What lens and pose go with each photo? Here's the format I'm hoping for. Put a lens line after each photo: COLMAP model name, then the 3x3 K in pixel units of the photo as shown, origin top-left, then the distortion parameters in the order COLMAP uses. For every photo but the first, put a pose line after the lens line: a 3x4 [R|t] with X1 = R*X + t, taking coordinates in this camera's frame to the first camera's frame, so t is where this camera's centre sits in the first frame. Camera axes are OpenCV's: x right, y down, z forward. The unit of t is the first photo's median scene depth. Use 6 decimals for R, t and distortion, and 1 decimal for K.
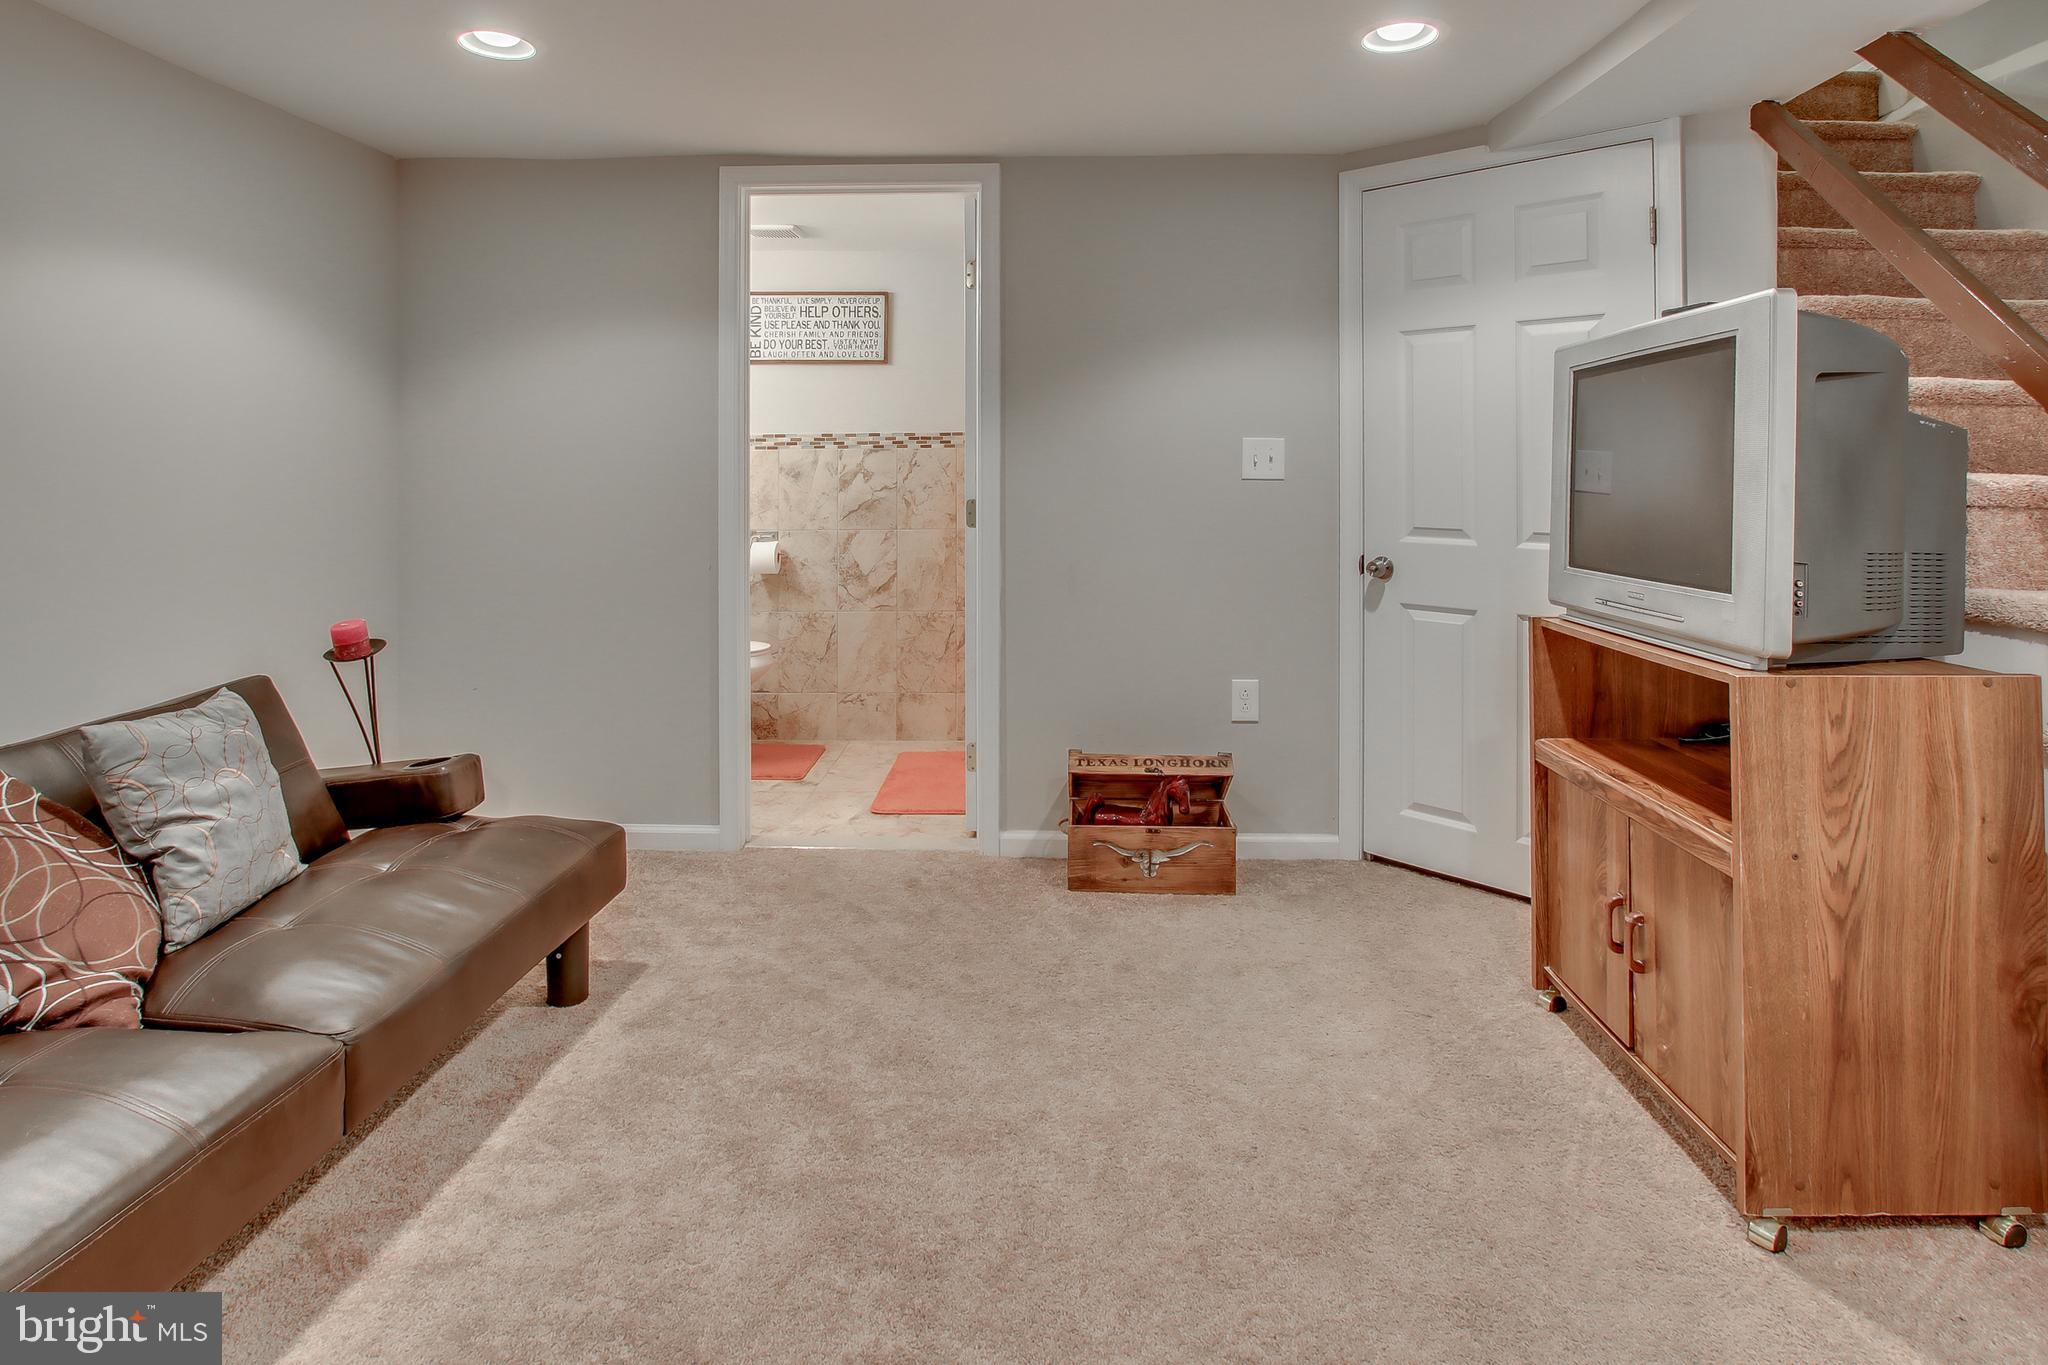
lens RADIAL K [[1029.1, 0, 1023.4], [0, 1029.1, 443.9], [0, 0, 1]] dist [-0.021325, 0.000414]
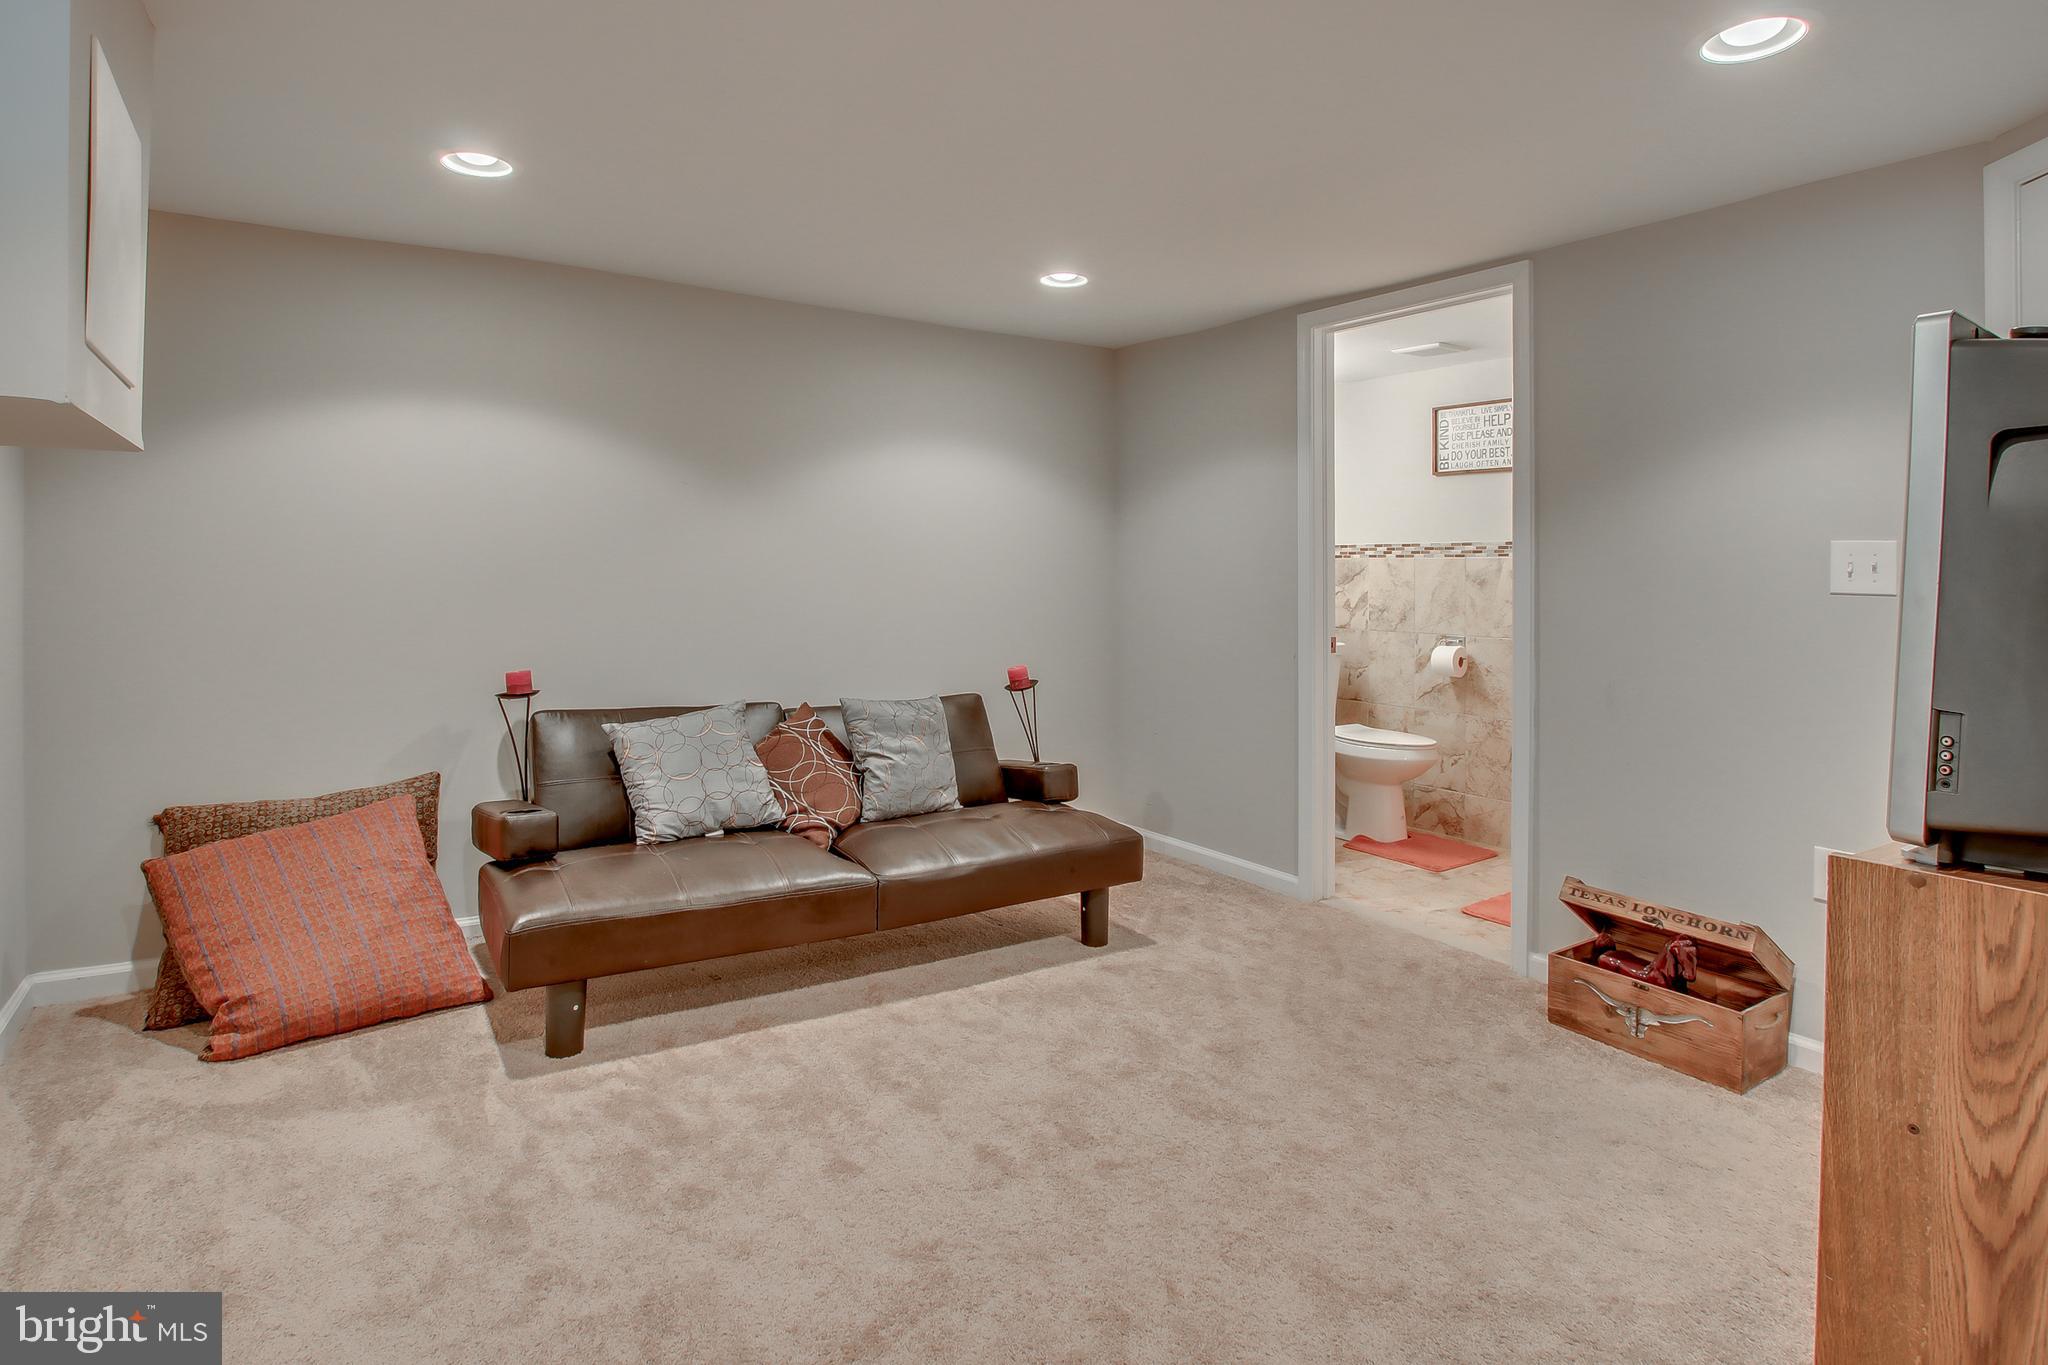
lens RADIAL K [[1026.7, 0, 1027.3], [0, 1026.7, 553.8], [0, 0, 1]] dist [-0.022007, 0.000932]
pose [[0.606104, -0.004225, -0.795374, 0.624541], [0.003382, 0.999991, -0.002735, 0.006447], [0.795378, -0.001032, 0.606112, 0.061969]]
